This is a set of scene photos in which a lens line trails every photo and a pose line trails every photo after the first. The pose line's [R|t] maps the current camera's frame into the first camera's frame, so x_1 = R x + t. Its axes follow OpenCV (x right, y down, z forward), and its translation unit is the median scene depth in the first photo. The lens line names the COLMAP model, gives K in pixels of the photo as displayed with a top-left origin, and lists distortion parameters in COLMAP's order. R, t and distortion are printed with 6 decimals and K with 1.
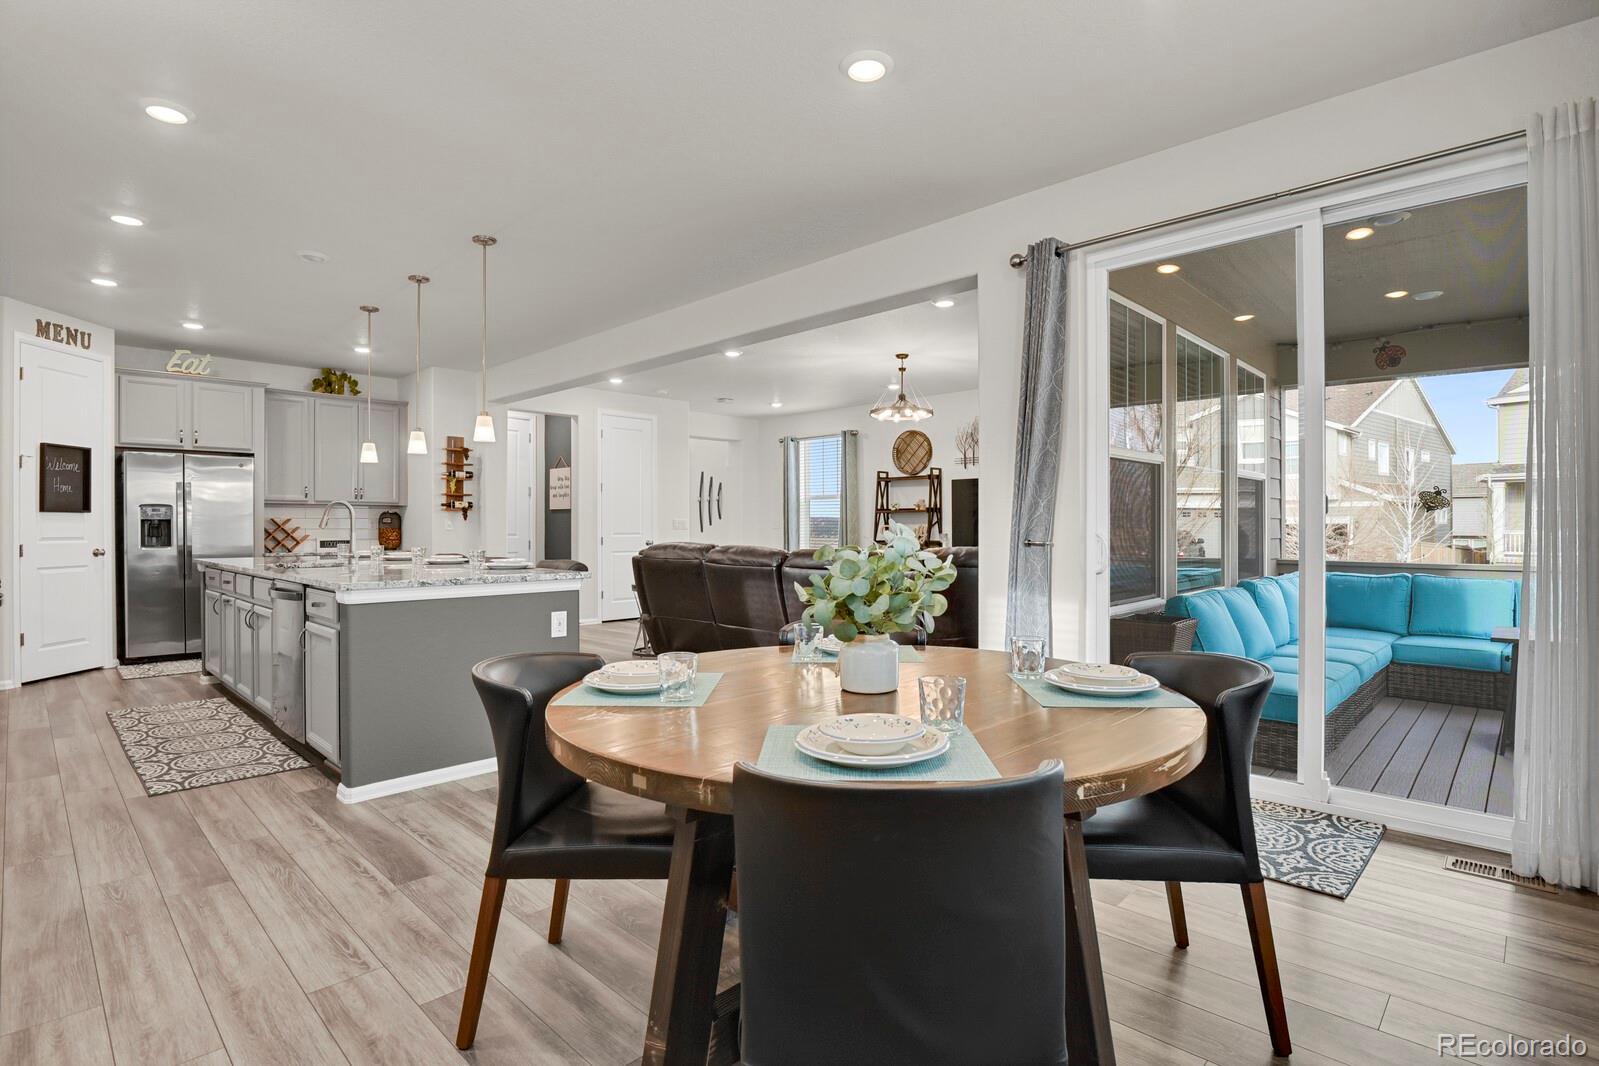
lens RADIAL K [[779.9, 0, 806.8], [0, 779.9, 529.5], [0, 0, 1]] dist [-0.025091, -0.000320]
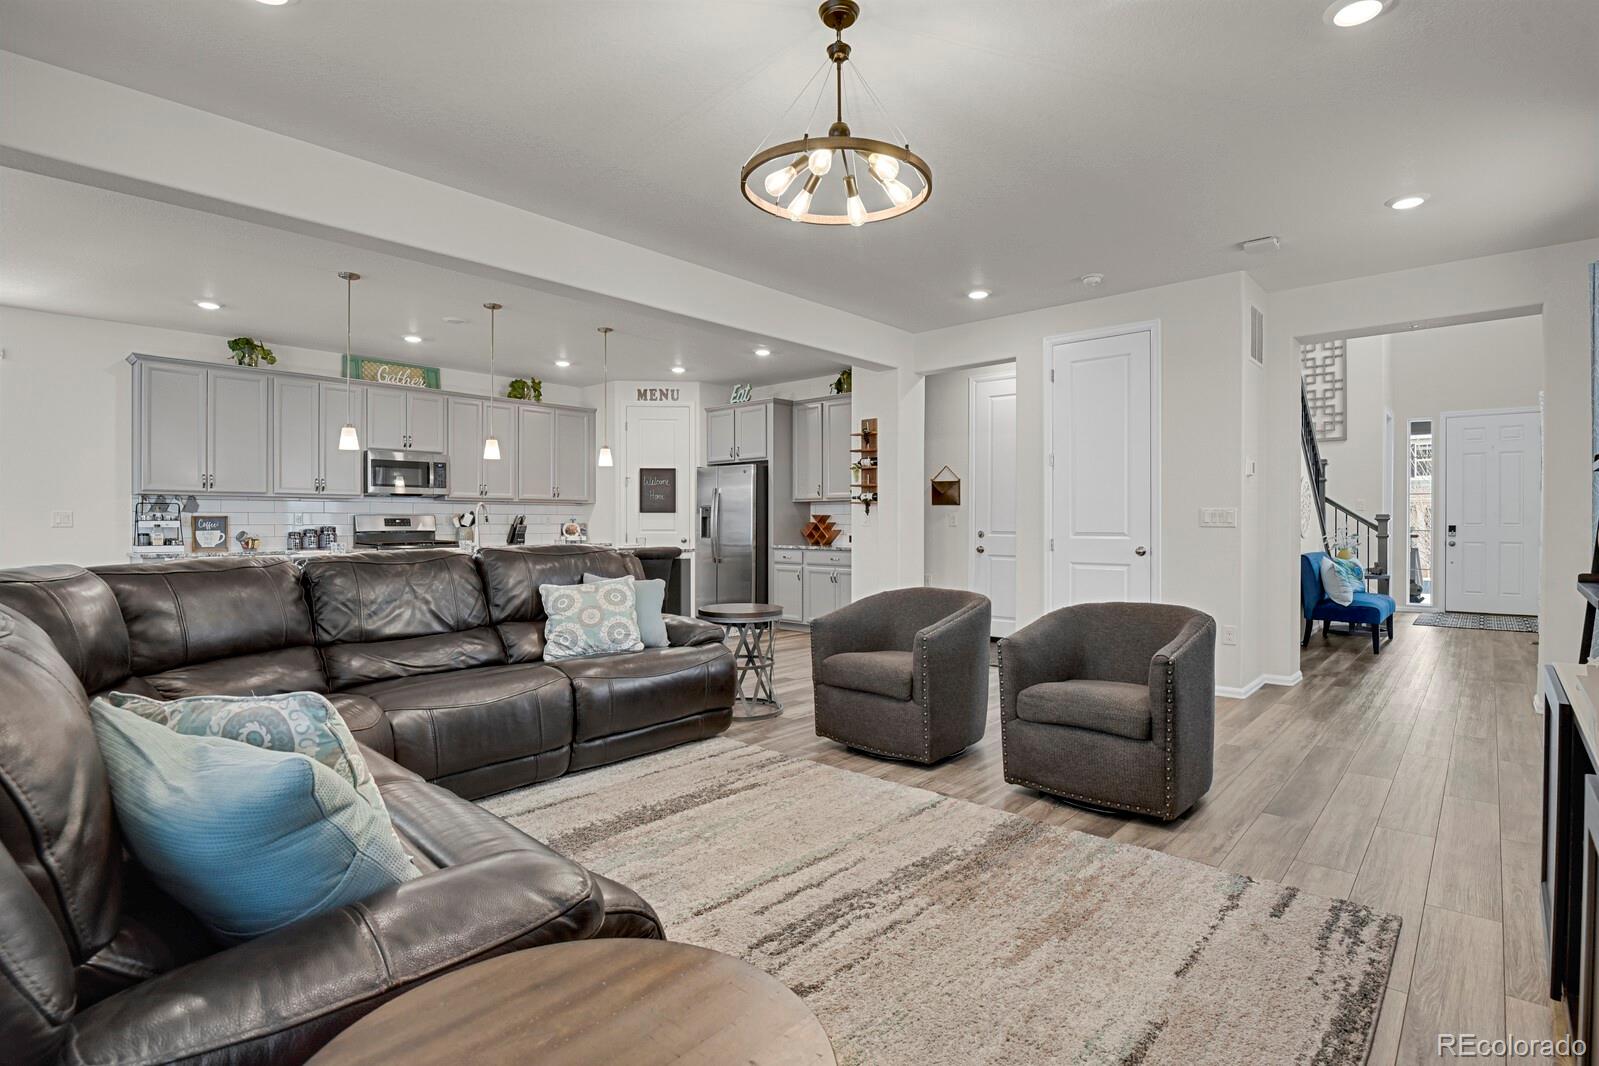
lens RADIAL K [[779.9, 0, 806.8], [0, 779.9, 529.5], [0, 0, 1]] dist [-0.025091, -0.000320]
pose [[0.034956, 0.008359, -0.999354, 0.567564], [-0.005367, 0.999952, 0.008176, -0.003008], [0.999374, 0.005078, 0.034999, 1.214951]]
